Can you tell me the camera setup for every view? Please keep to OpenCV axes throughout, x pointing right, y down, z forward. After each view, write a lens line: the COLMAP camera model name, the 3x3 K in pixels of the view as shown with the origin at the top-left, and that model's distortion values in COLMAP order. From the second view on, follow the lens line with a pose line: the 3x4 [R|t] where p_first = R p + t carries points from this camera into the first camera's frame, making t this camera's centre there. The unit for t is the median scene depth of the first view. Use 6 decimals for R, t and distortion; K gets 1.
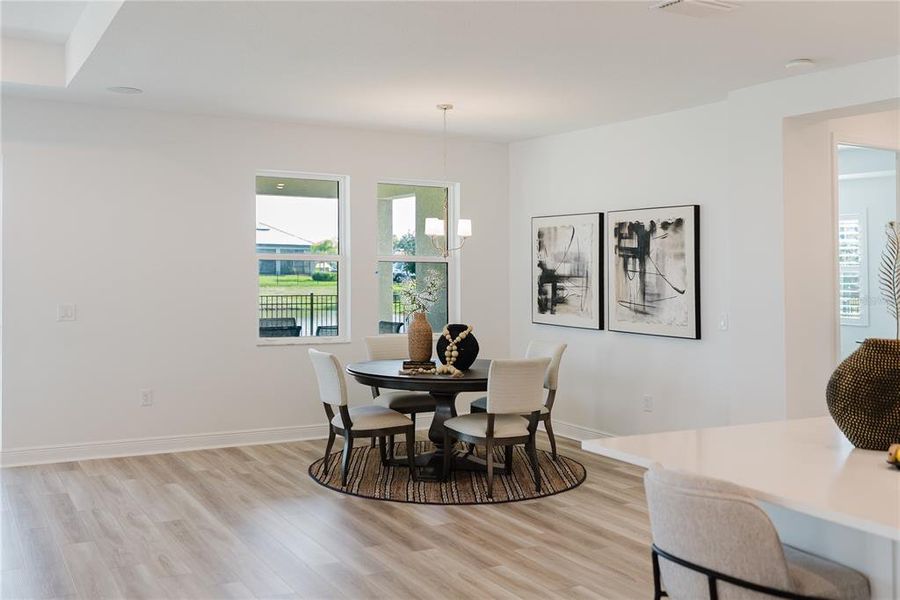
lens RADIAL K [[891.5, 0, 450.7], [0, 891.5, 284.5], [0, 0, 1]] dist [0.001970, 0.009142]
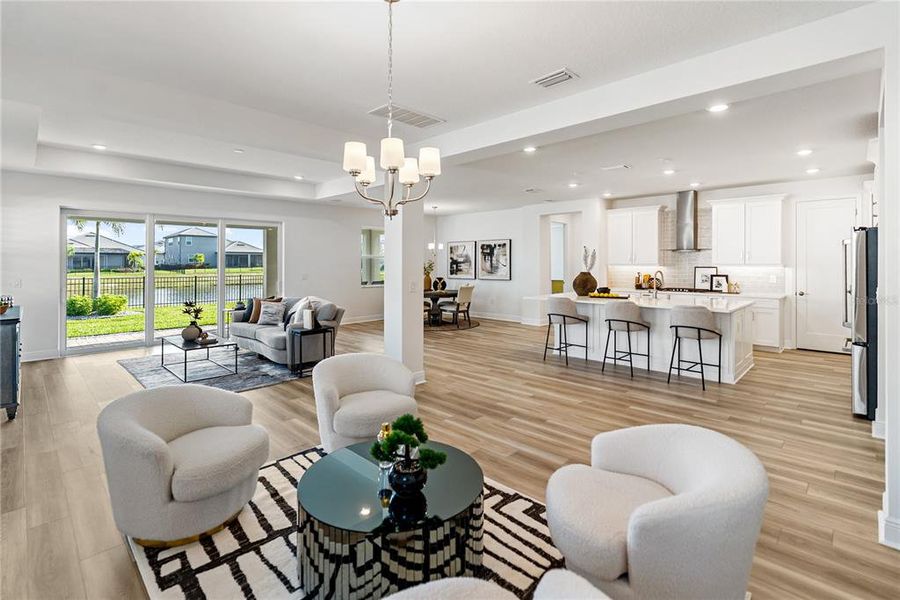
lens RADIAL K [[417.2, 0, 446.4], [0, 417.2, 261.9], [0, 0, 1]] dist [0.000082, -0.000040]
pose [[0.959909, -0.013287, 0.279996, -0.351269], [0.018680, 0.999688, -0.016600, 0.014233], [-0.279688, 0.021165, 0.959858, -0.380166]]
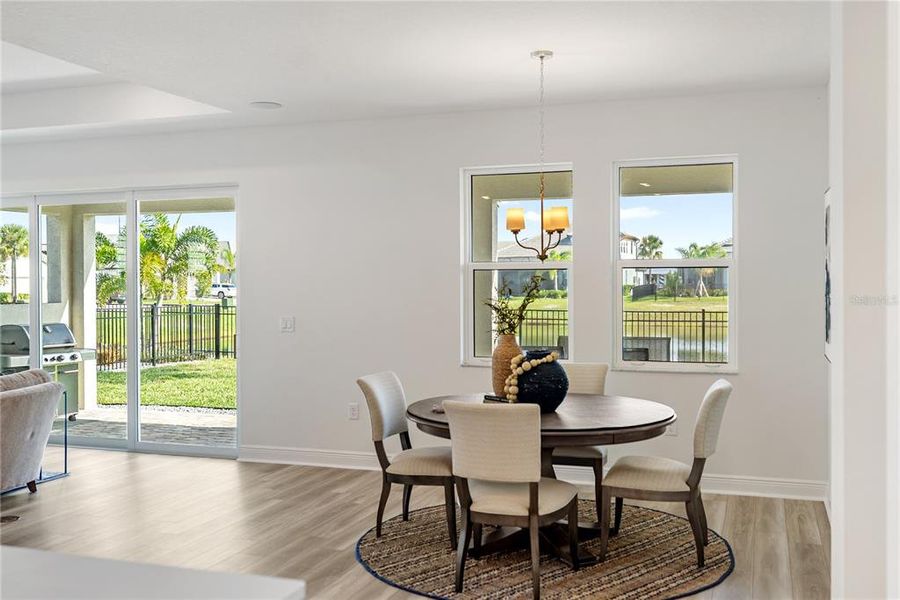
lens RADIAL K [[891.5, 0, 450.7], [0, 891.5, 284.5], [0, 0, 1]] dist [0.001970, 0.009142]
pose [[0.667373, -0.014305, -0.744586, 0.473402], [0.001029, 0.999832, -0.018287, 0.003589], [0.744723, 0.011438, 0.667276, 0.426283]]
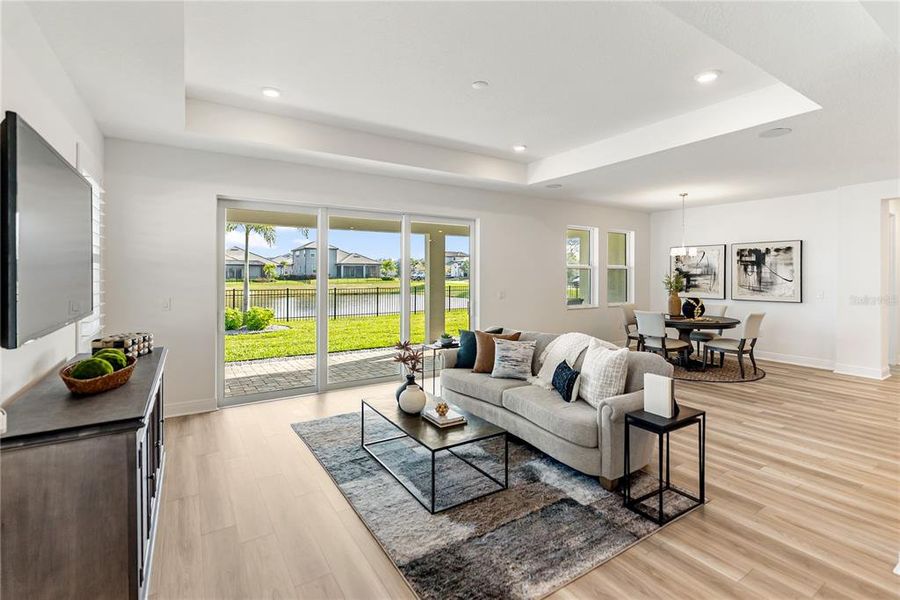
lens RADIAL K [[413.7, 0, 454.0], [0, 413.7, 276.0], [0, 0, 1]] dist [-0.000589, 0.000284]
pose [[0.997669, -0.011677, 0.067229, -0.577180], [0.012585, 0.999835, -0.013095, -0.000550], [-0.067065, 0.013910, 0.997652, 0.056251]]
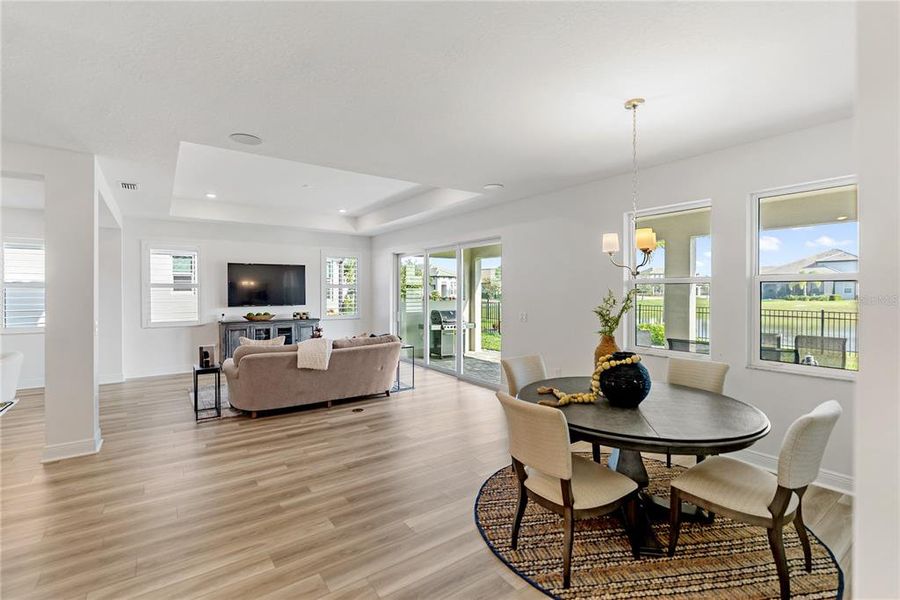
lens RADIAL K [[408.0, 0, 448.5], [0, 408.0, 292.9], [0, 0, 1]] dist [-0.002883, 0.000404]
pose [[0.119064, -0.007767, -0.992856, 0.357256], [-0.014365, 0.999851, -0.009544, -0.006608], [0.992783, 0.015399, 0.118935, 0.731616]]
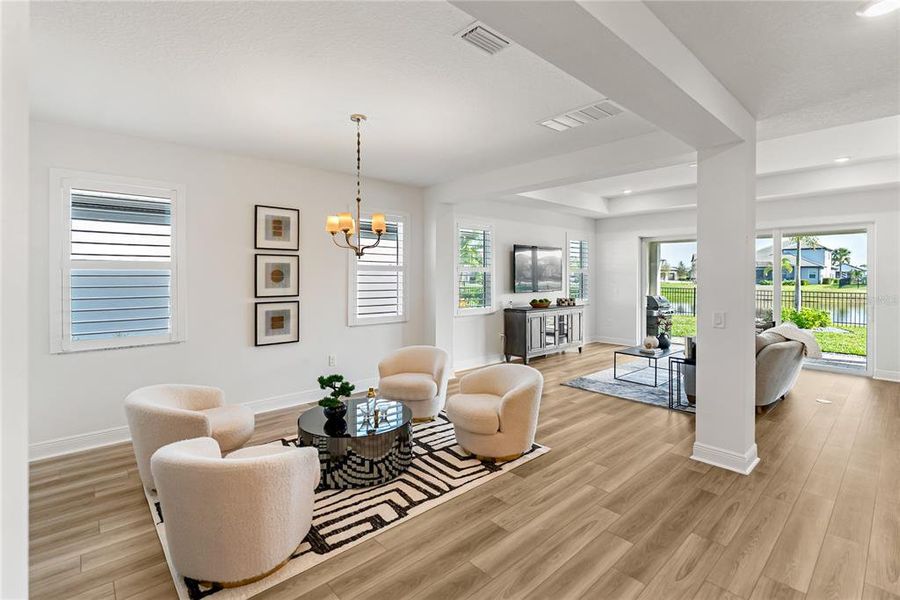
lens RADIAL K [[412.0, 0, 455.3], [0, 412.0, 279.9], [0, 0, 1]] dist [-0.000353, 0.000252]
pose [[0.229426, -0.002440, -0.973323, 0.152235], [-0.014068, 0.999884, -0.005823, 0.005317], [0.973225, 0.015028, 0.229365, -0.100201]]
